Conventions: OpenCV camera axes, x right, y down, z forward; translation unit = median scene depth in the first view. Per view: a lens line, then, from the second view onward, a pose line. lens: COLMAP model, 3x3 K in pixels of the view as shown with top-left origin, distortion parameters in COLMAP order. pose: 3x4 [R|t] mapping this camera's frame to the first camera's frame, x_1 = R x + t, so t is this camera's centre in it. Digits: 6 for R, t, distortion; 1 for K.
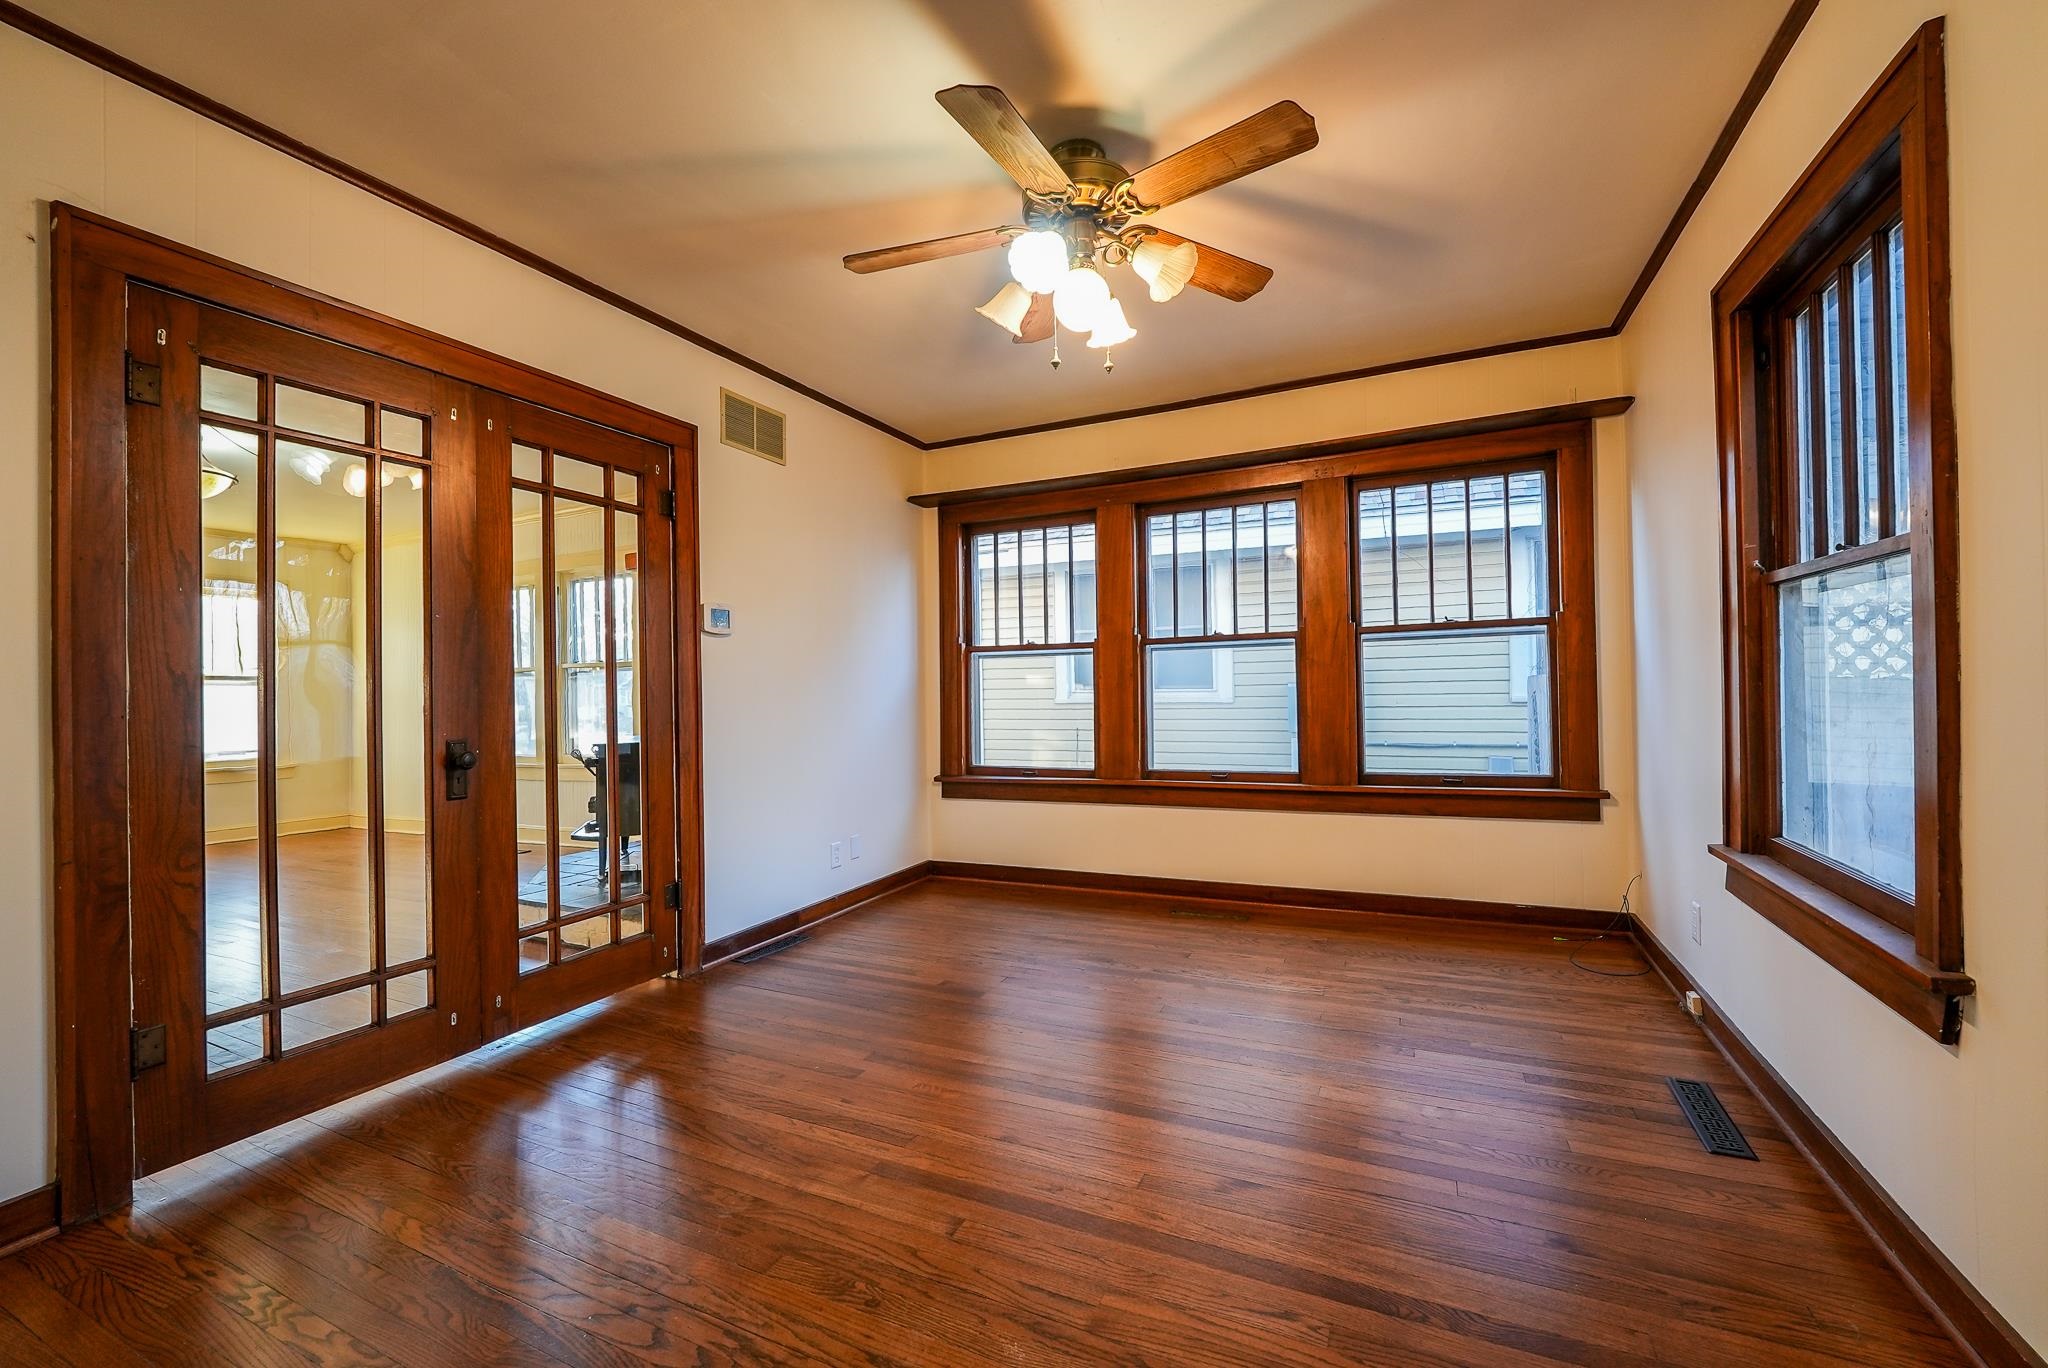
lens RADIAL K [[835.1, 0, 1024.3], [0, 835.1, 681.8], [0, 0, 1]] dist [-0.004297, -0.000394]
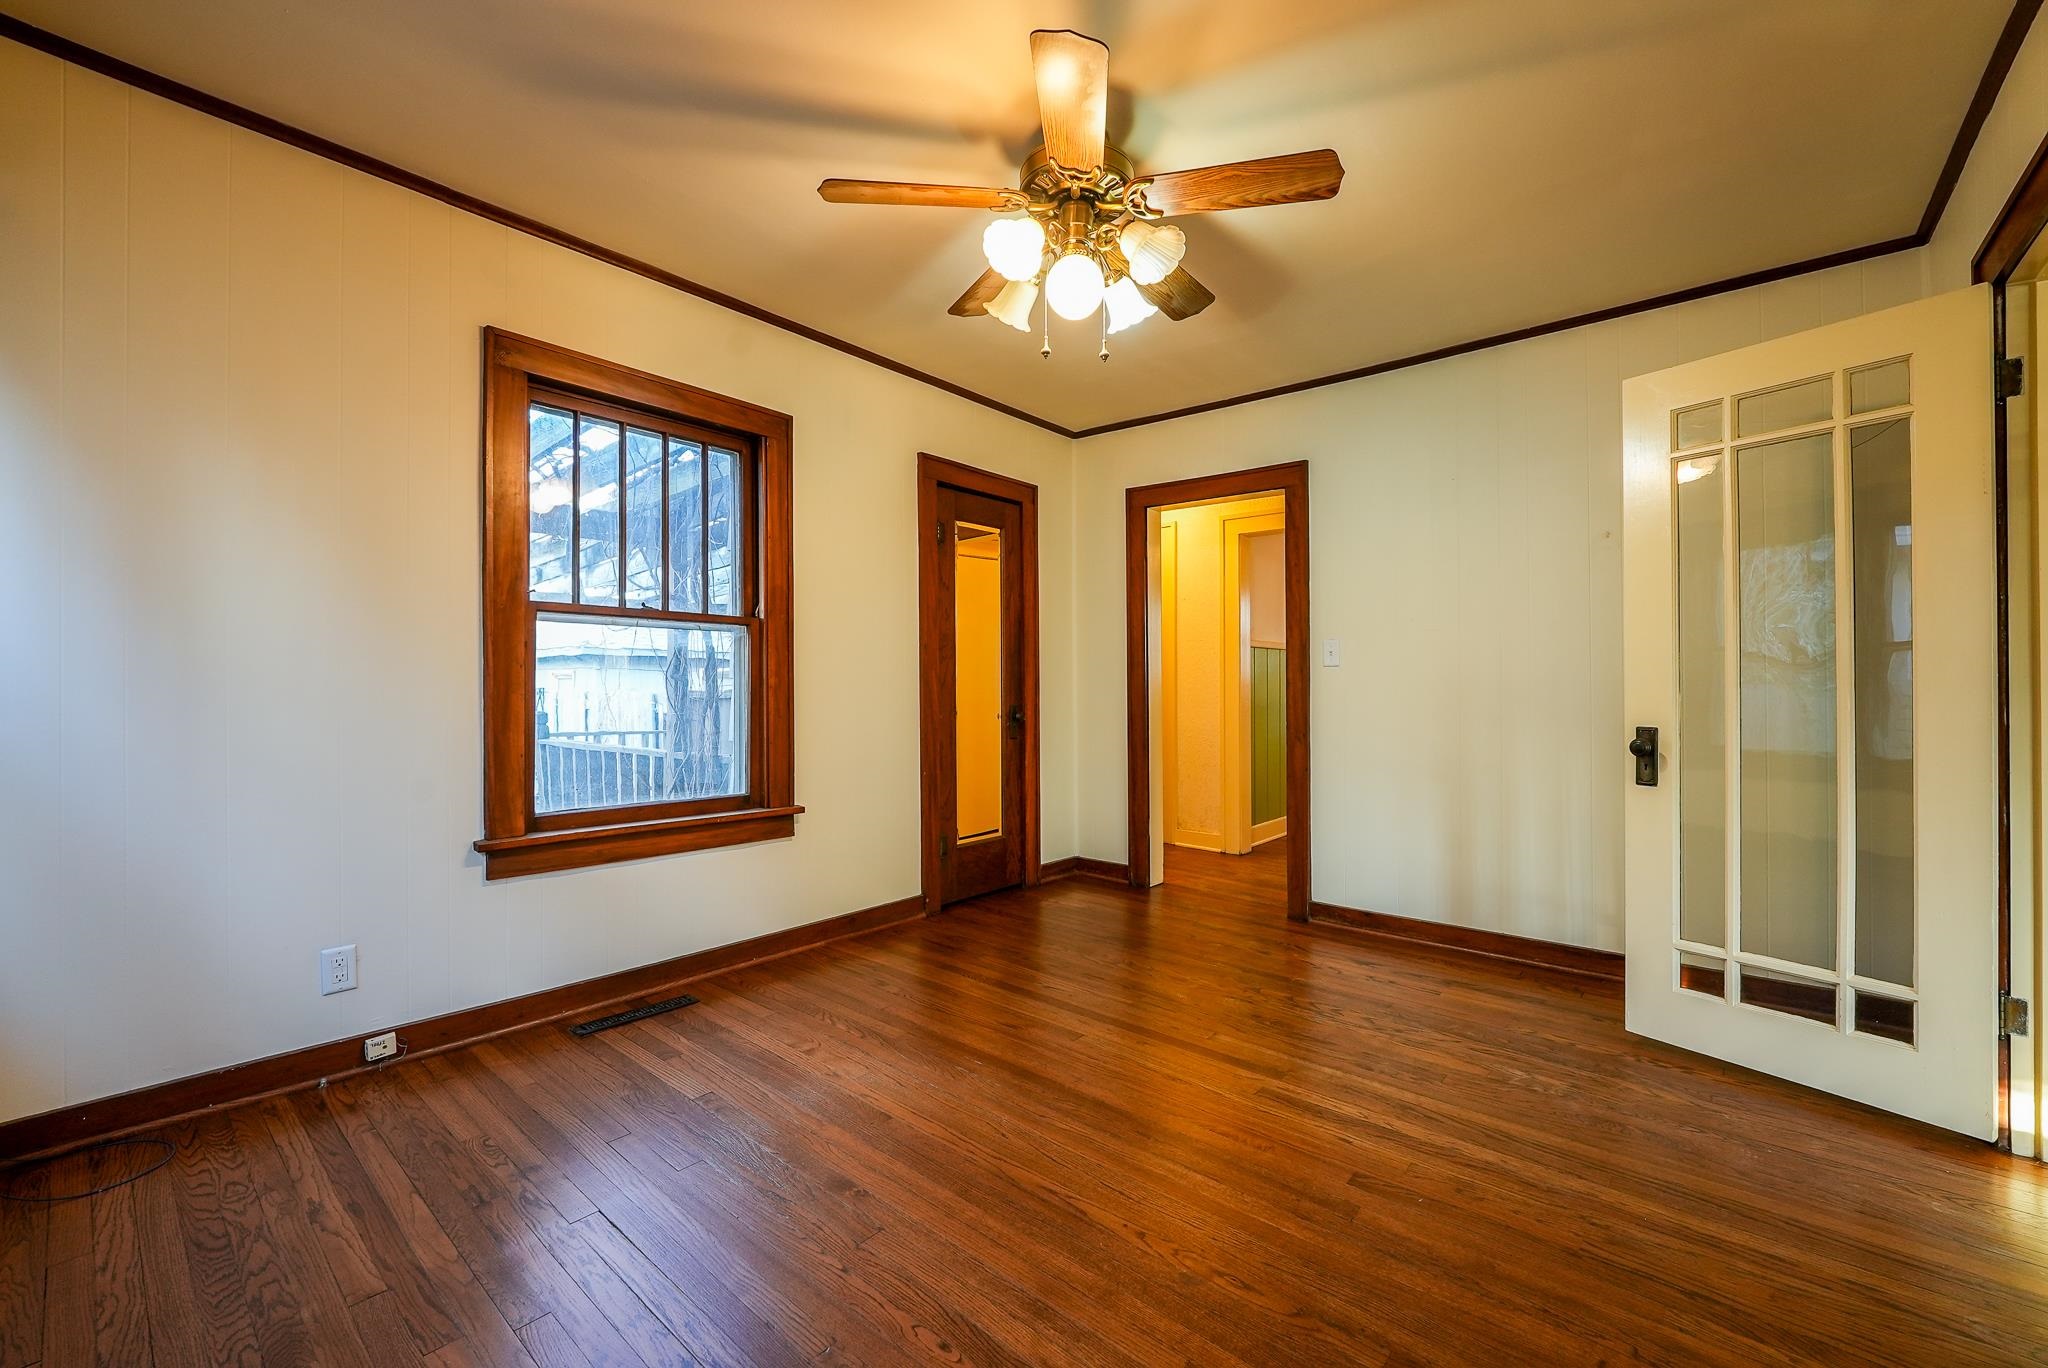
lens RADIAL K [[835.1, 0, 1021.3], [0, 835.1, 685.5], [0, 0, 1]] dist [-0.004297, -0.000394]
pose [[-0.963661, 0.015631, 0.266671, -0.099275], [0.012707, 0.999839, -0.012686, 0.015312], [-0.266826, -0.008836, -0.963704, 1.574102]]
